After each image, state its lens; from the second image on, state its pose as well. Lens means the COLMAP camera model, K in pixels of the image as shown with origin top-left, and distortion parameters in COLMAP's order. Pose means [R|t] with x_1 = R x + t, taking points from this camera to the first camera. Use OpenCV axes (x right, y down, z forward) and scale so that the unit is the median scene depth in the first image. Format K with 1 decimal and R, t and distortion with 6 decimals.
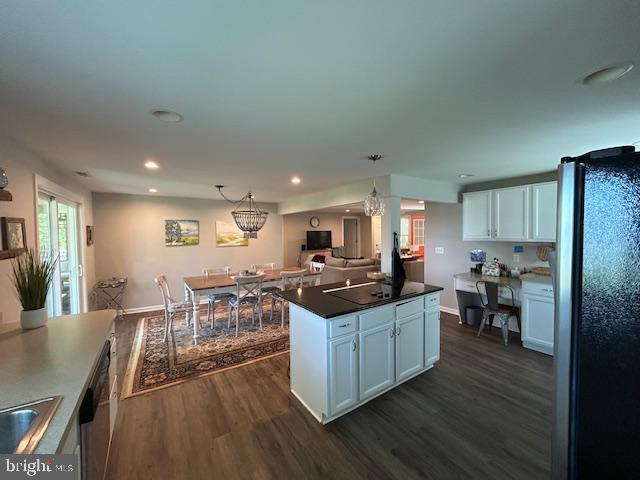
lens RADIAL K [[255.7, 0, 322.0], [0, 255.7, 239.6], [0, 0, 1]] dist [-0.000391, 0.000231]
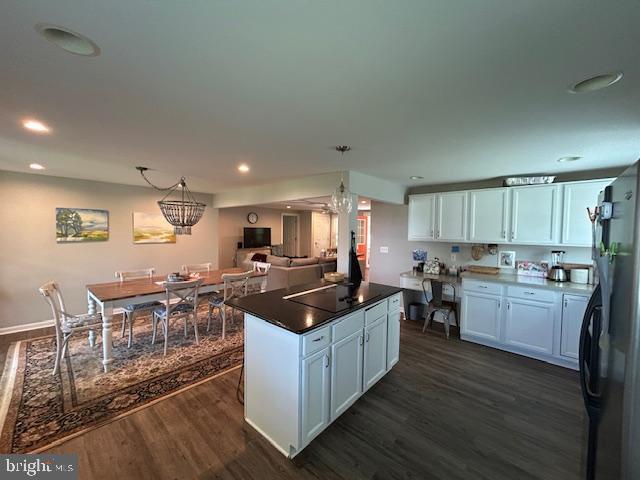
lens RADIAL K [[255.7, 0, 321.3], [0, 255.7, 239.7], [0, 0, 1]] dist [-0.000391, 0.000231]
pose [[0.966351, 0.014377, 0.256826, -0.072348], [-0.016980, 0.999824, 0.007917, -0.002088], [-0.256667, -0.012012, 0.966425, 0.099704]]
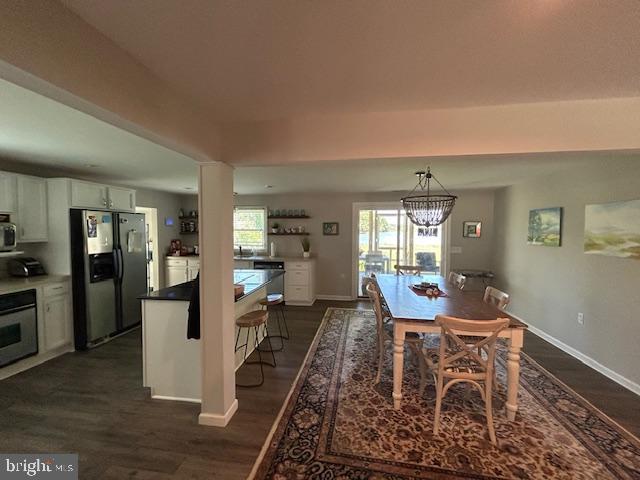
lens RADIAL K [[255.7, 0, 320.0], [0, 255.7, 239.3], [0, 0, 1]] dist [-0.000391, 0.000231]
pose [[-0.679546, 0.038203, -0.732638, 0.524452], [-0.017167, 0.997542, 0.067939, -0.049048], [0.733432, 0.058745, -0.677219, 1.556869]]
